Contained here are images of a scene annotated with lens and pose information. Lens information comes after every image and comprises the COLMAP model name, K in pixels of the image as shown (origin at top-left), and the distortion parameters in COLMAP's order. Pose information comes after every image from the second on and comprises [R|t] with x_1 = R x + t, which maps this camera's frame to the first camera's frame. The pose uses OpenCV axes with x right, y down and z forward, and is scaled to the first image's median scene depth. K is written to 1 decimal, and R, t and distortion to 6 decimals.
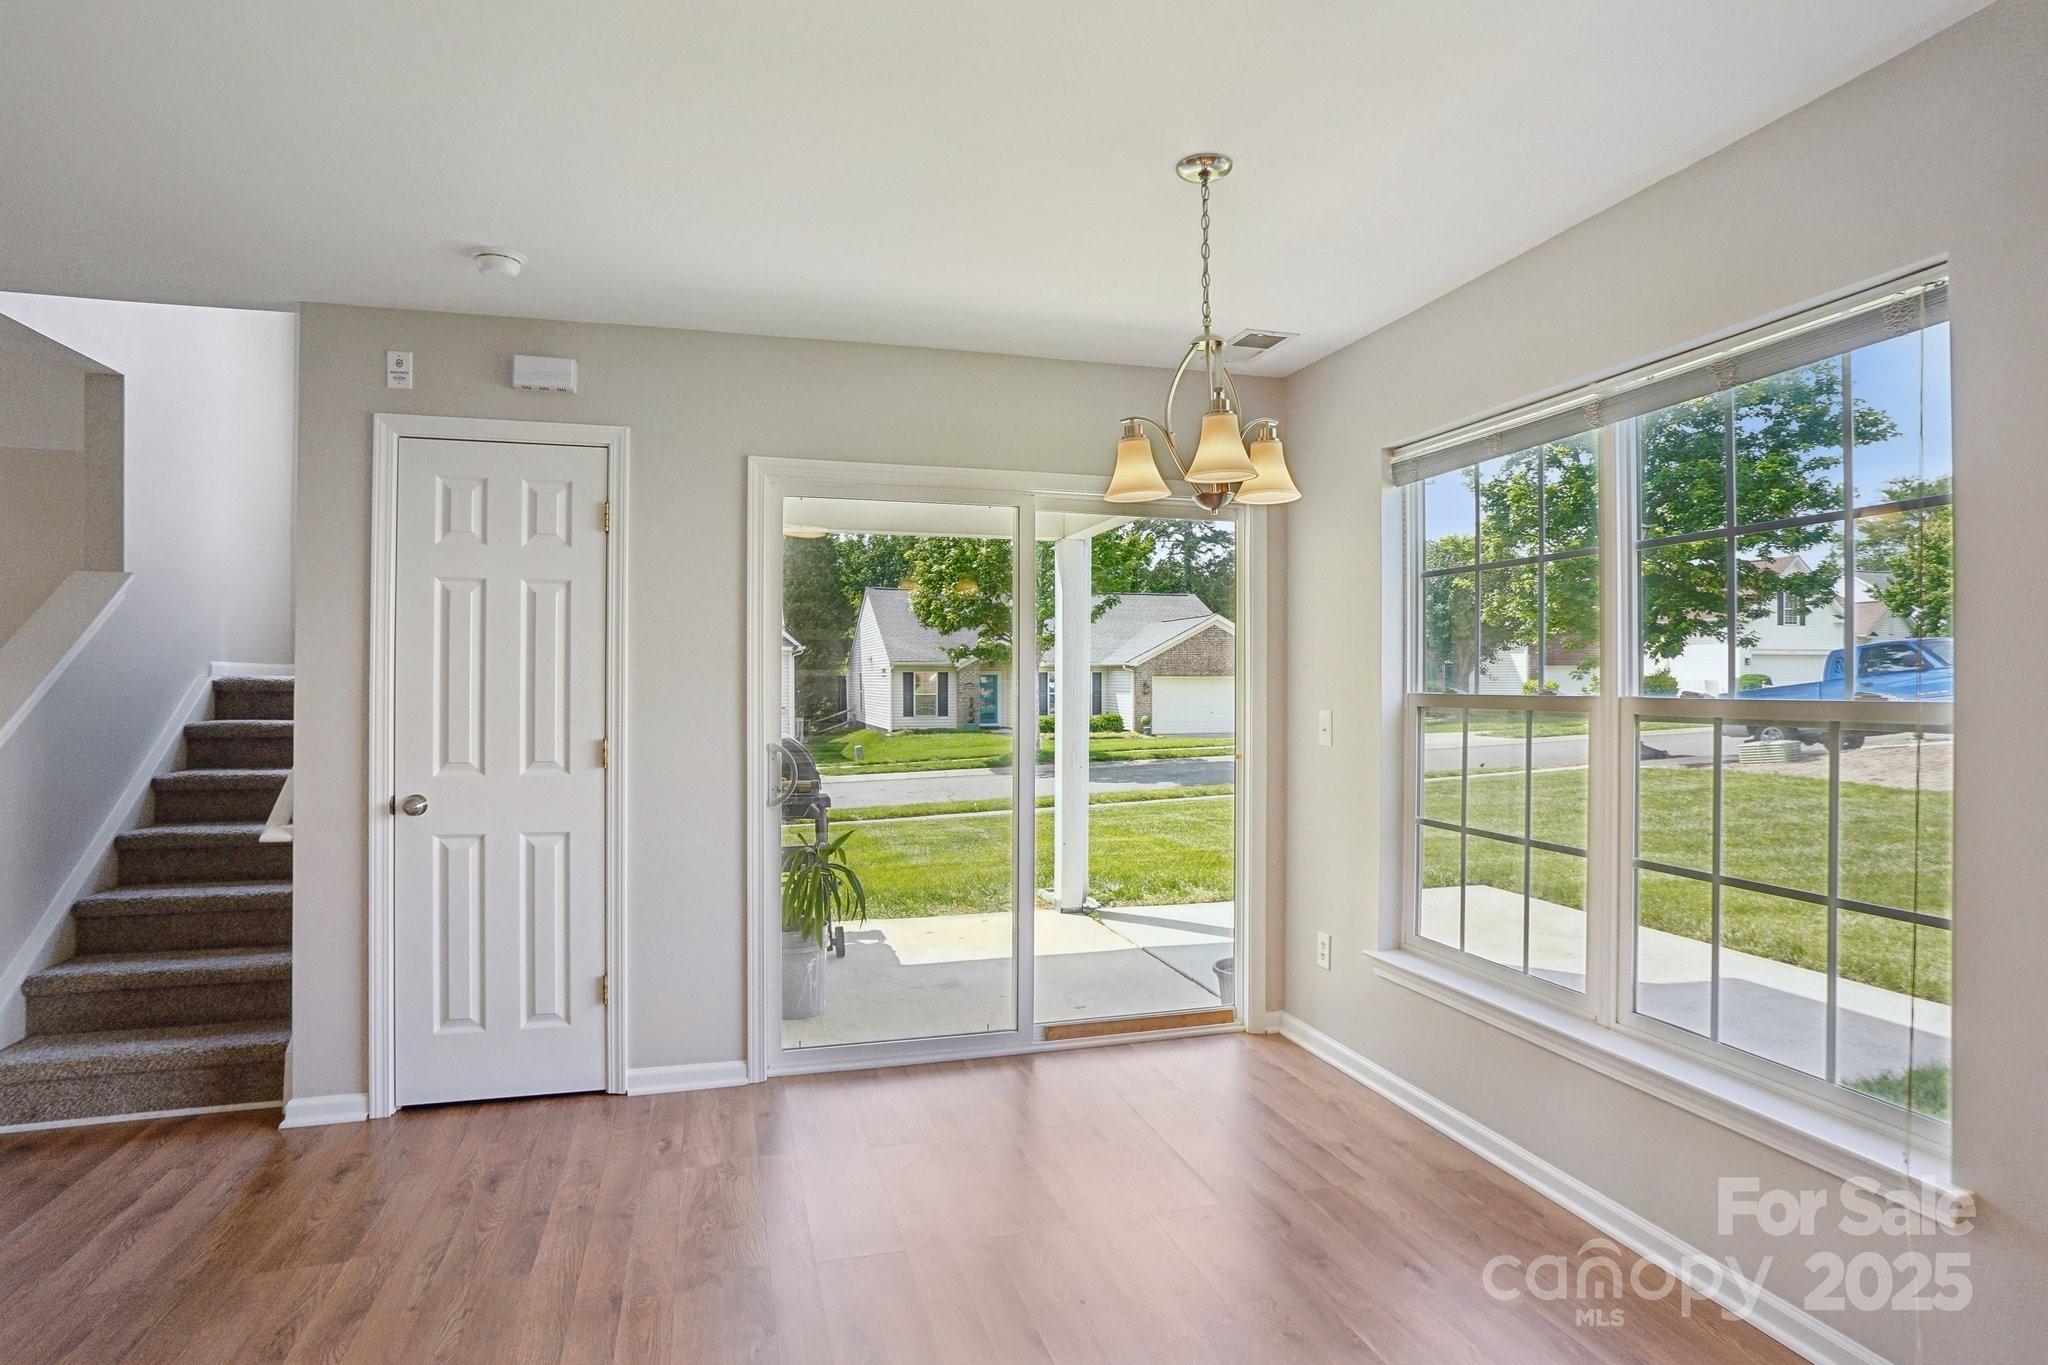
lens RADIAL K [[1081.9, 0, 1017.9], [0, 1081.9, 662.2], [0, 0, 1]] dist [-0.050553, 0.003539]
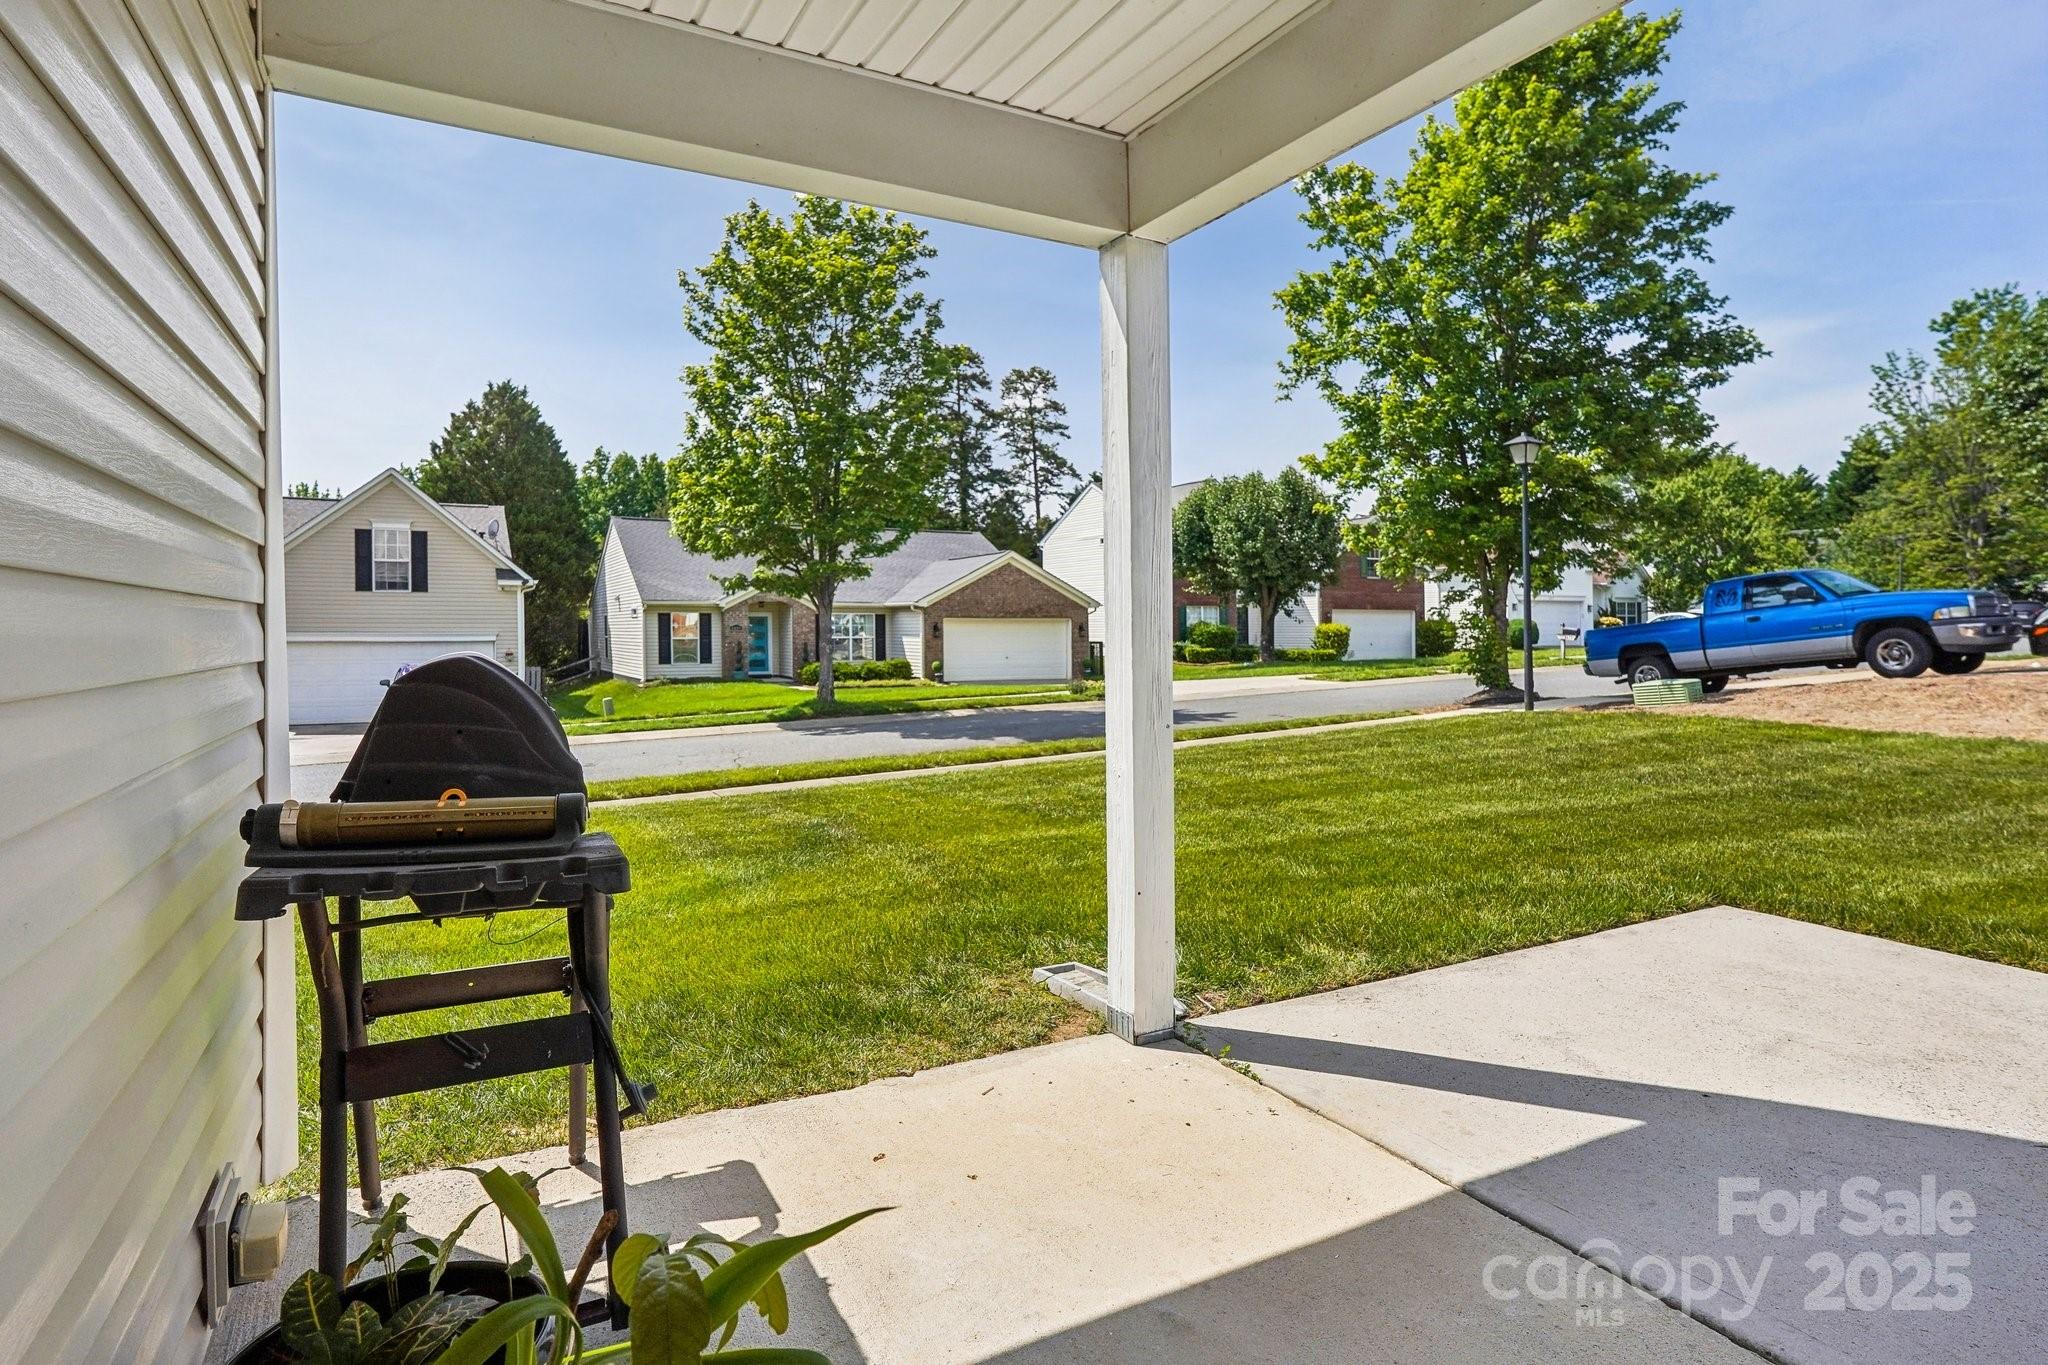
lens RADIAL K [[1081.9, 0, 1017.9], [0, 1081.9, 662.2], [0, 0, 1]] dist [-0.050553, 0.003539]
pose [[0.974548, -0.006922, 0.224071, -0.019791], [-0.003470, 0.998938, 0.045950, 0.008570], [-0.224151, -0.045558, 0.973489, 0.102449]]
